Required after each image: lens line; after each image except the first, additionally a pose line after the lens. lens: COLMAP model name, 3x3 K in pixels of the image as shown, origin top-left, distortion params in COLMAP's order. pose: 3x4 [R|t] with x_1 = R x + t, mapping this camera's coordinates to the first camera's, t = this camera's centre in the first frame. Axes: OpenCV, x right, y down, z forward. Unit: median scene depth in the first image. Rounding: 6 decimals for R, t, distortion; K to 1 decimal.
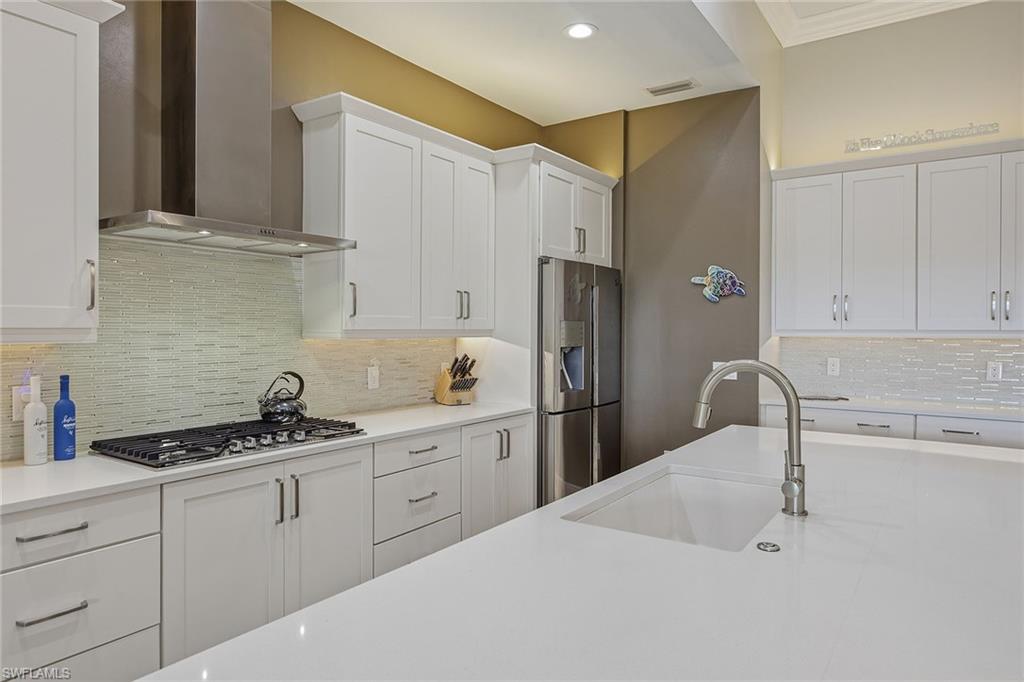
lens RADIAL K [[643.1, 0, 513.3], [0, 643.1, 332.1], [0, 0, 1]] dist [0.000404, 0.001047]
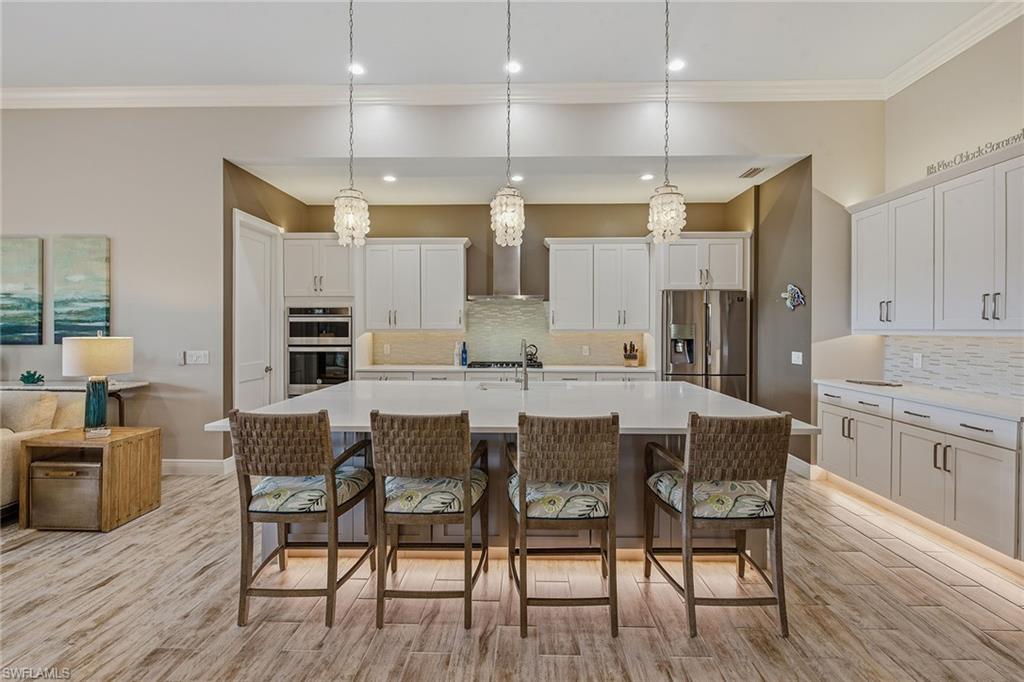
lens RADIAL K [[472.3, 0, 514.0], [0, 472.3, 335.0], [0, 0, 1]] dist [0.000877, -0.000043]
pose [[0.541275, 0.010254, -0.840783, 0.883232], [-0.004638, 0.999947, 0.009210, 0.002142], [0.840833, -0.001086, 0.541294, -0.092283]]
